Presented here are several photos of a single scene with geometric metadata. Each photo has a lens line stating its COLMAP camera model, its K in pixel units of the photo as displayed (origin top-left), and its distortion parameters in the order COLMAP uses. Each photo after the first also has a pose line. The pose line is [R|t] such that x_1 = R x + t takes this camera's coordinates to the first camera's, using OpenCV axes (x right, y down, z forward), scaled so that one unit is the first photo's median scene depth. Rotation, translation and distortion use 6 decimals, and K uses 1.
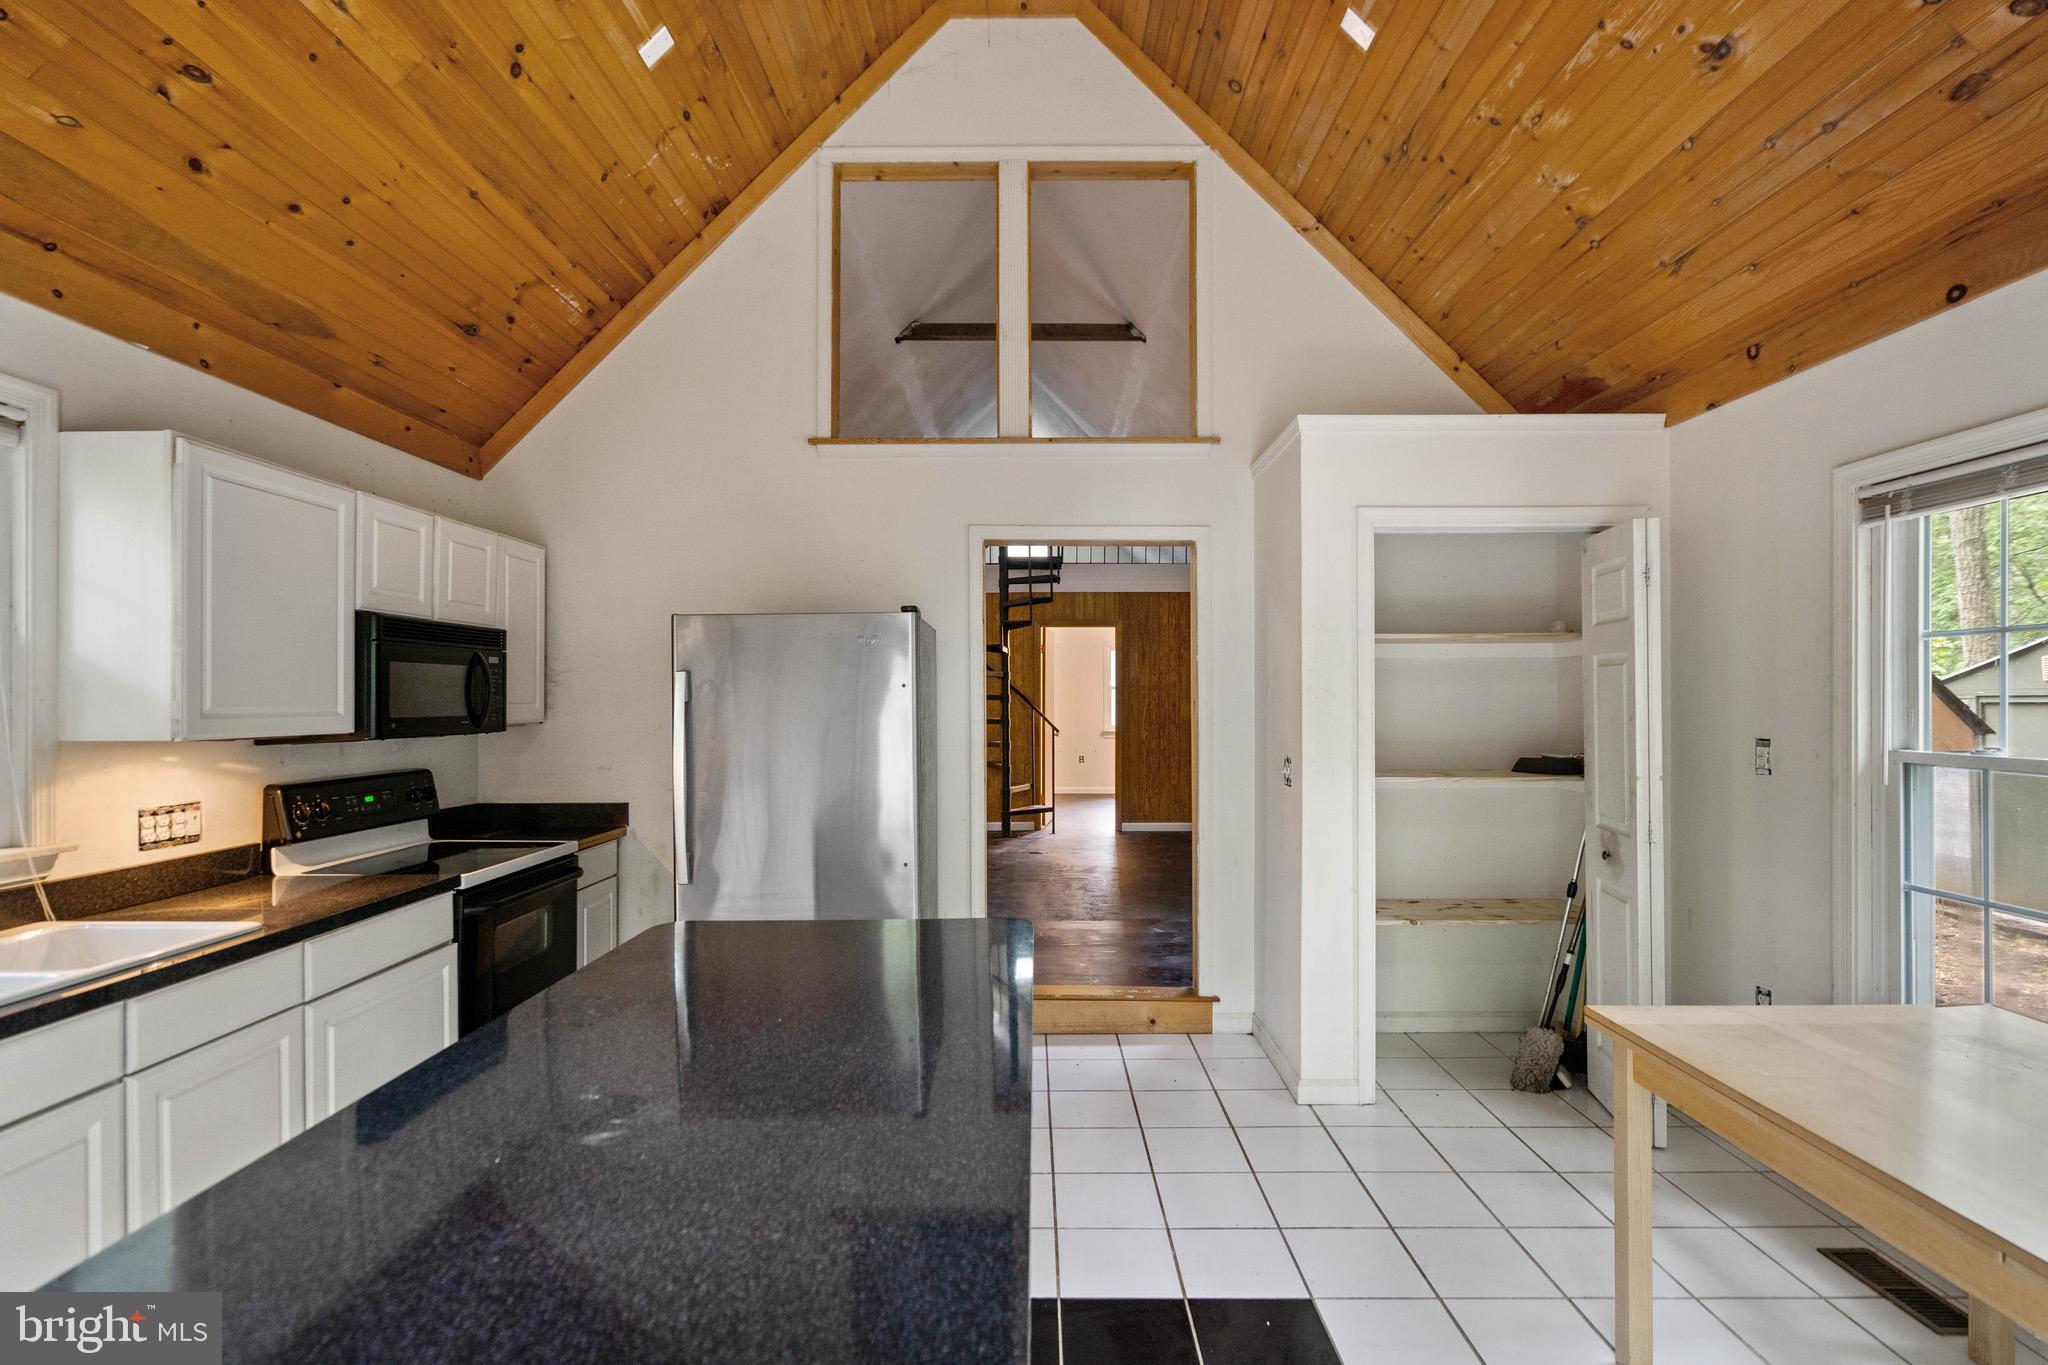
lens RADIAL K [[959.3, 0, 1031.7], [0, 959.3, 696.8], [0, 0, 1]] dist [0.002428, 0.001455]
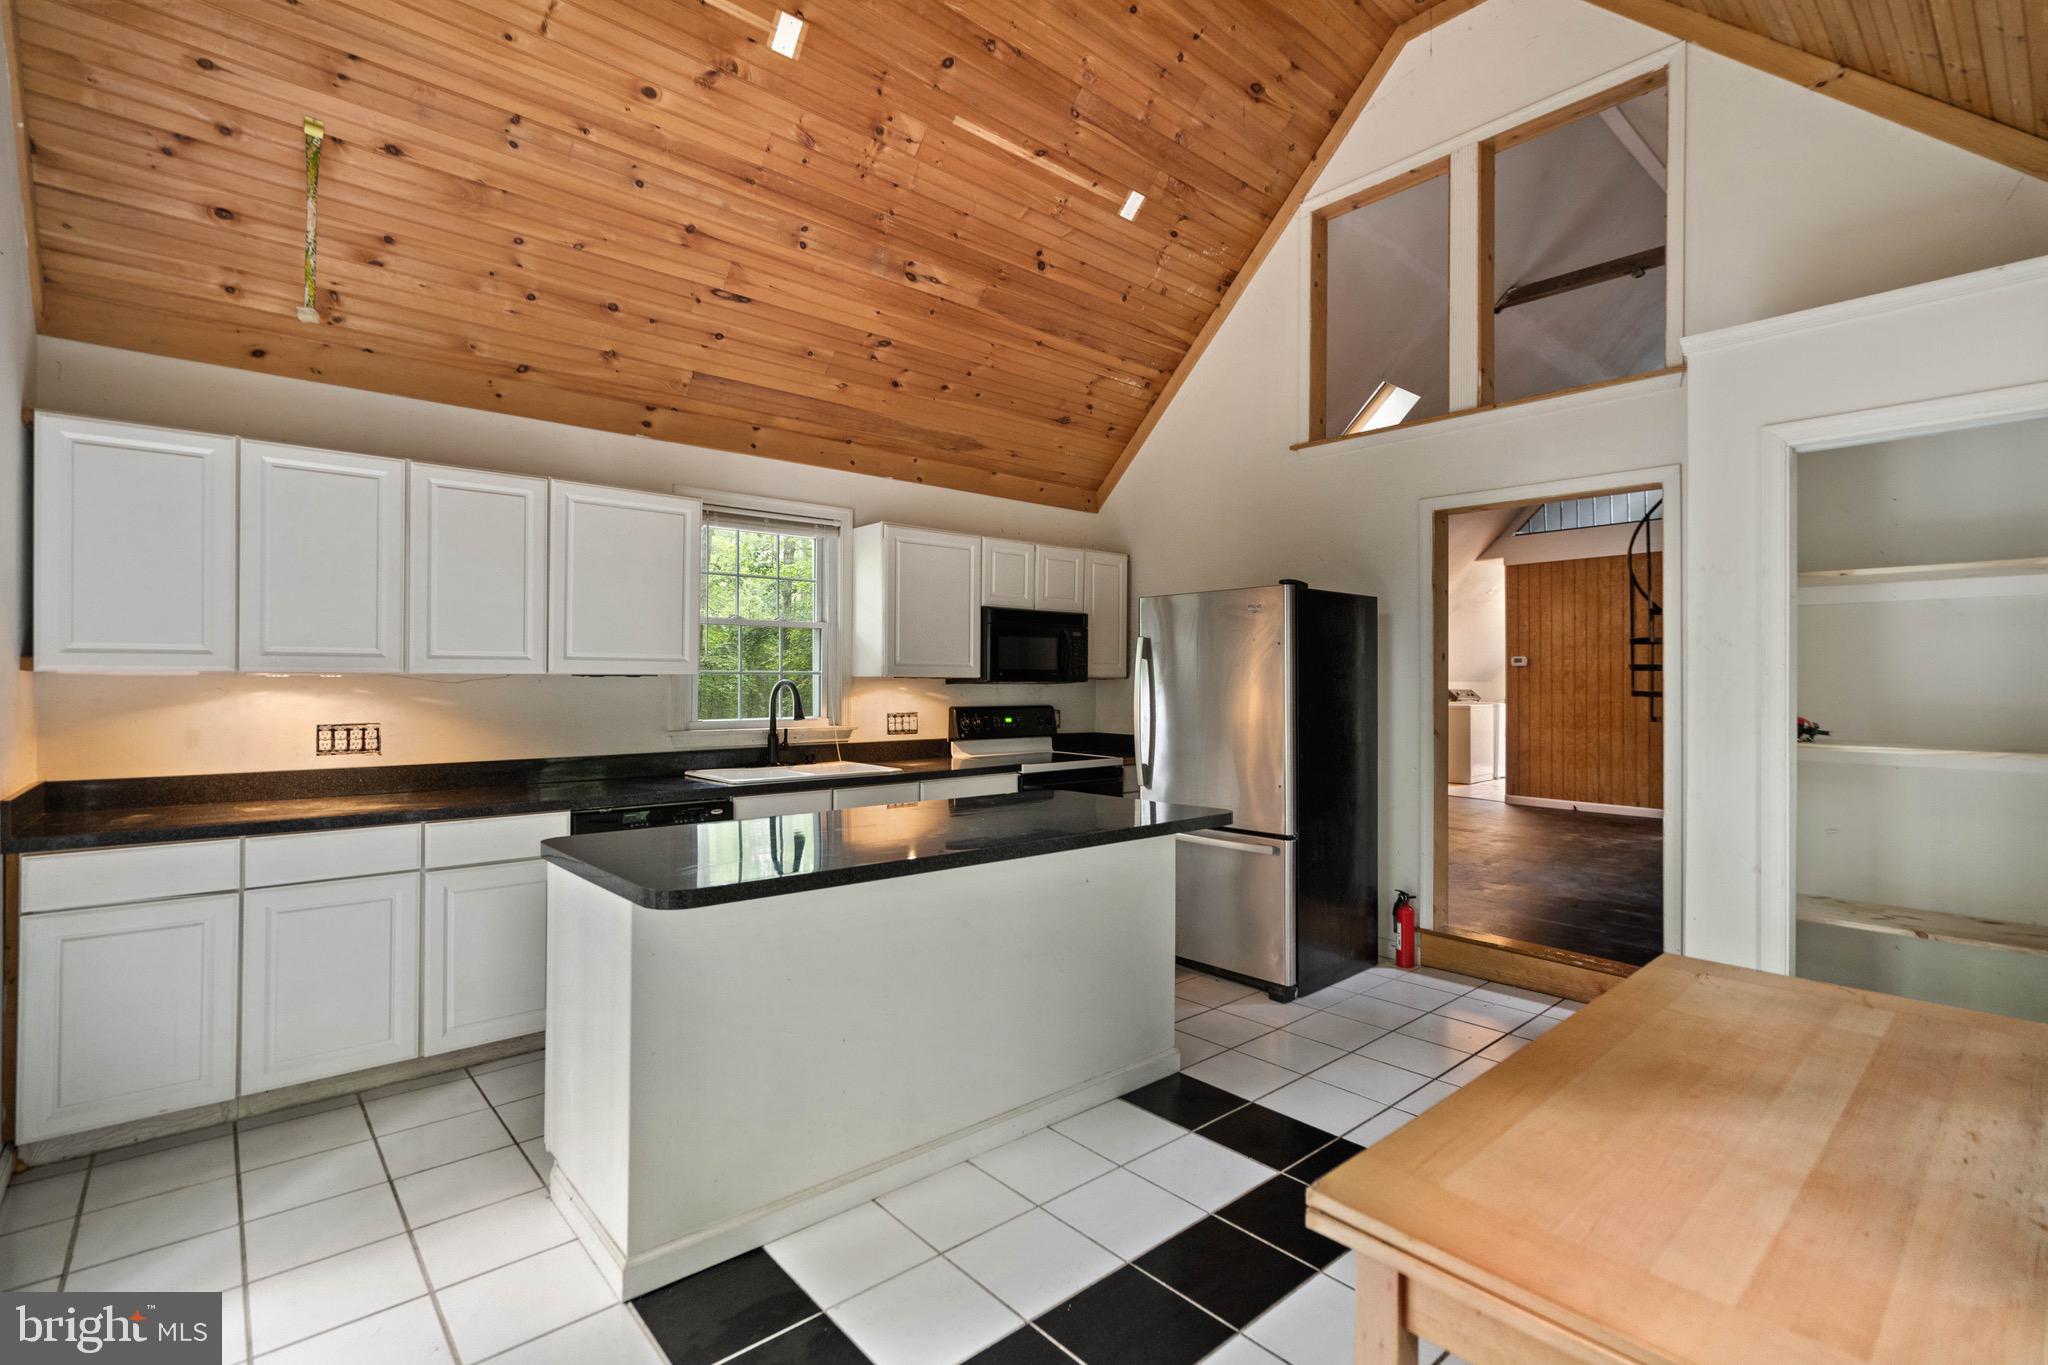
lens RADIAL K [[959.3, 0, 1035.9], [0, 959.3, 676.2], [0, 0, 1]] dist [0.002428, 0.001455]
pose [[0.669023, 0.001929, -0.743240, 0.581324], [-0.003792, 0.999992, -0.000818, 0.033041], [0.743232, 0.003366, 0.669025, -0.070565]]
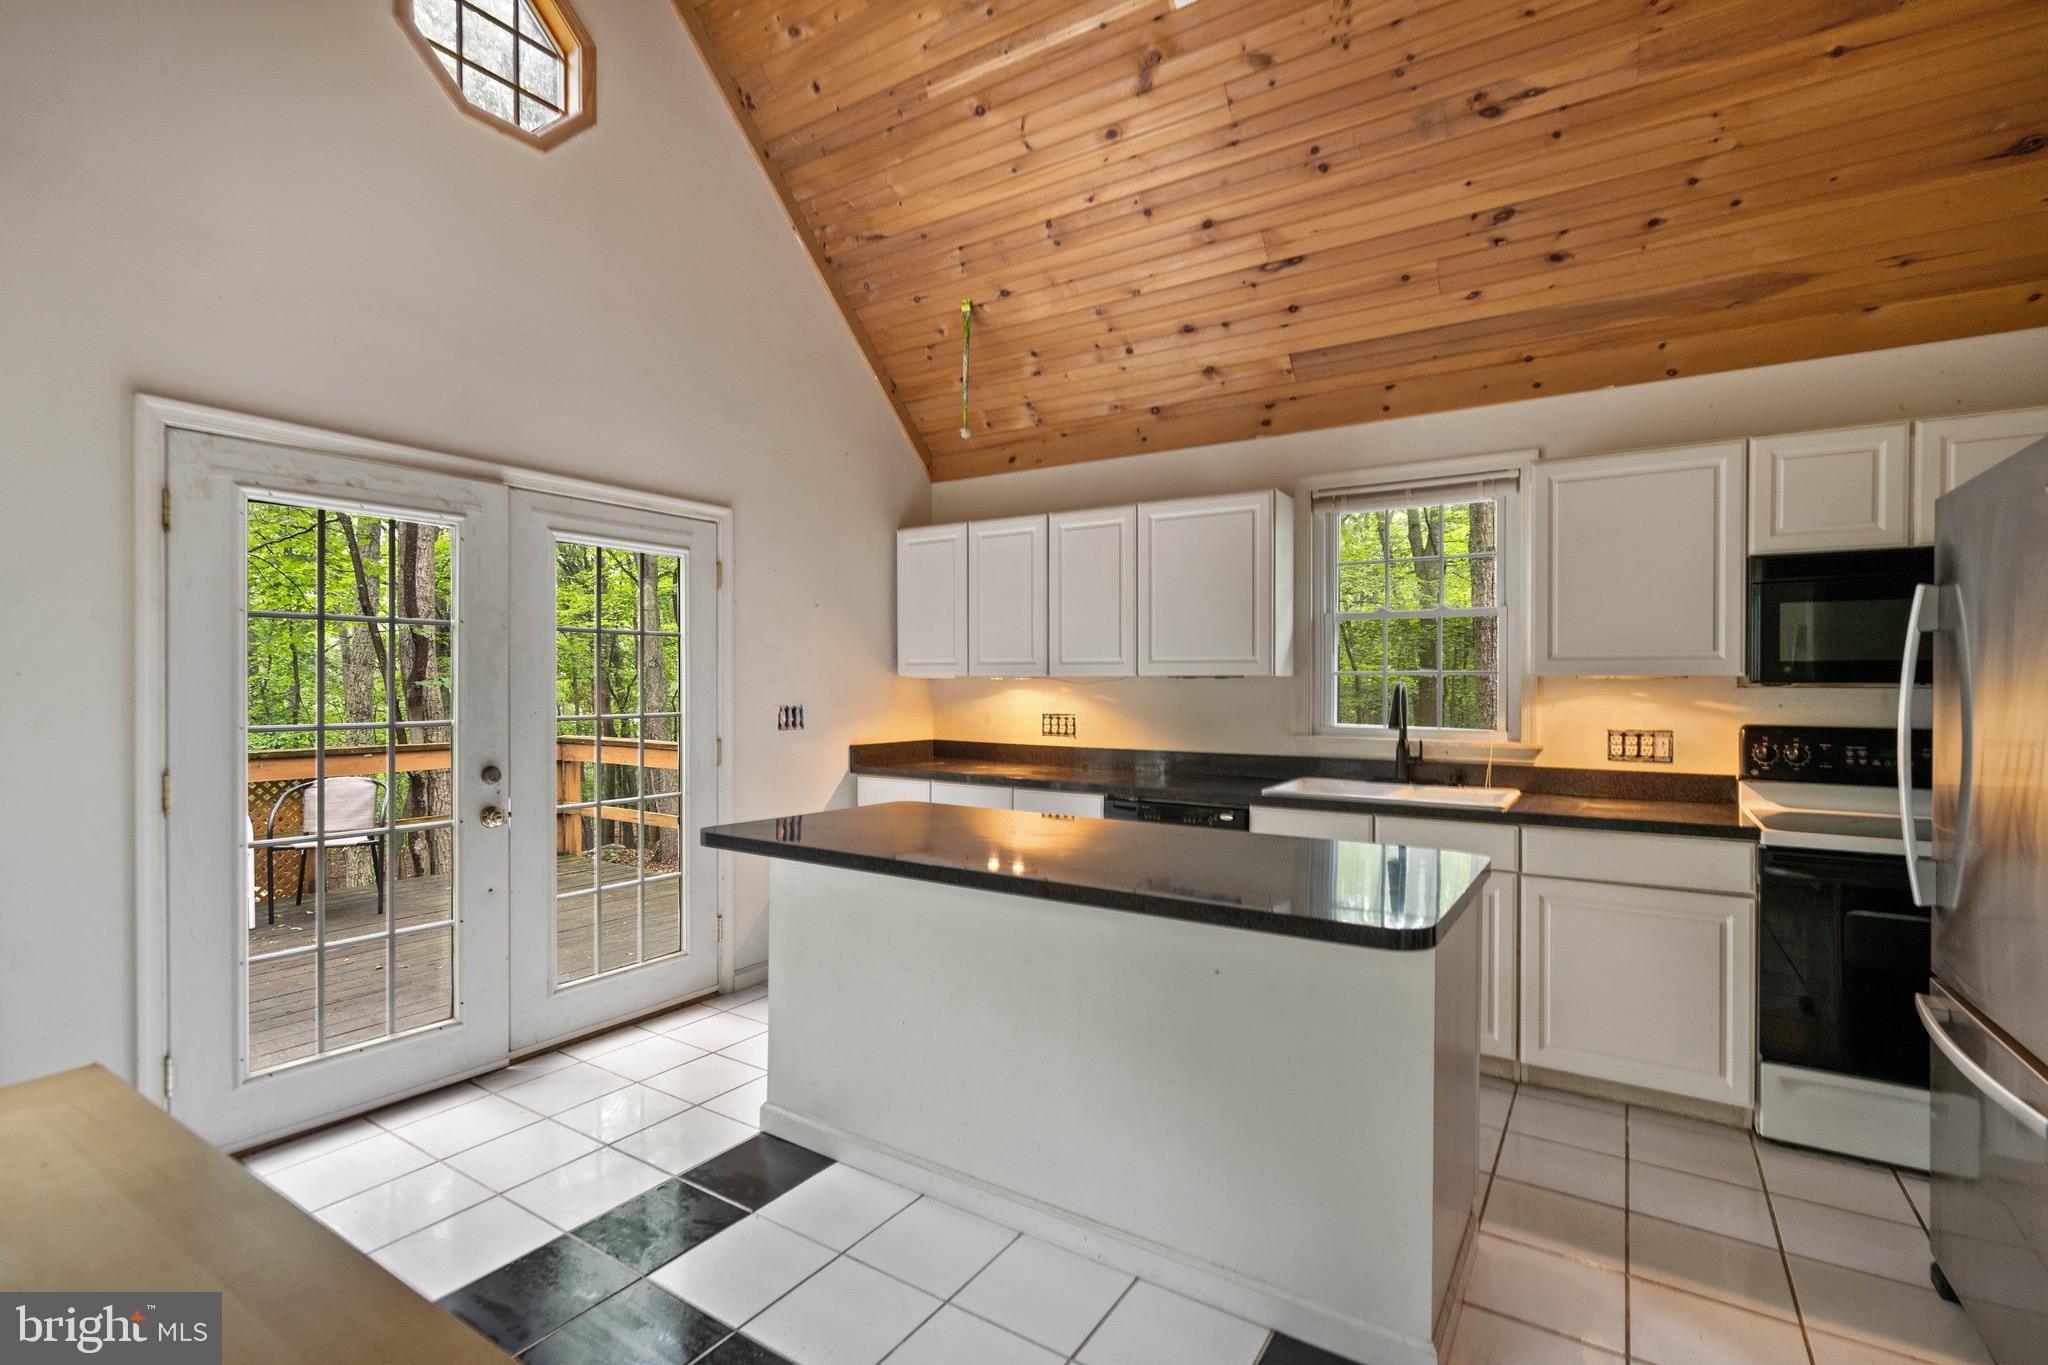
lens RADIAL K [[959.3, 0, 1016.7], [0, 959.3, 686.9], [0, 0, 1]] dist [0.002428, 0.001455]
pose [[-0.549354, 0.003605, -0.835582, 0.523999], [-0.000777, 0.999988, 0.004824, 0.040541], [0.835590, 0.003299, -0.549344, 0.827017]]
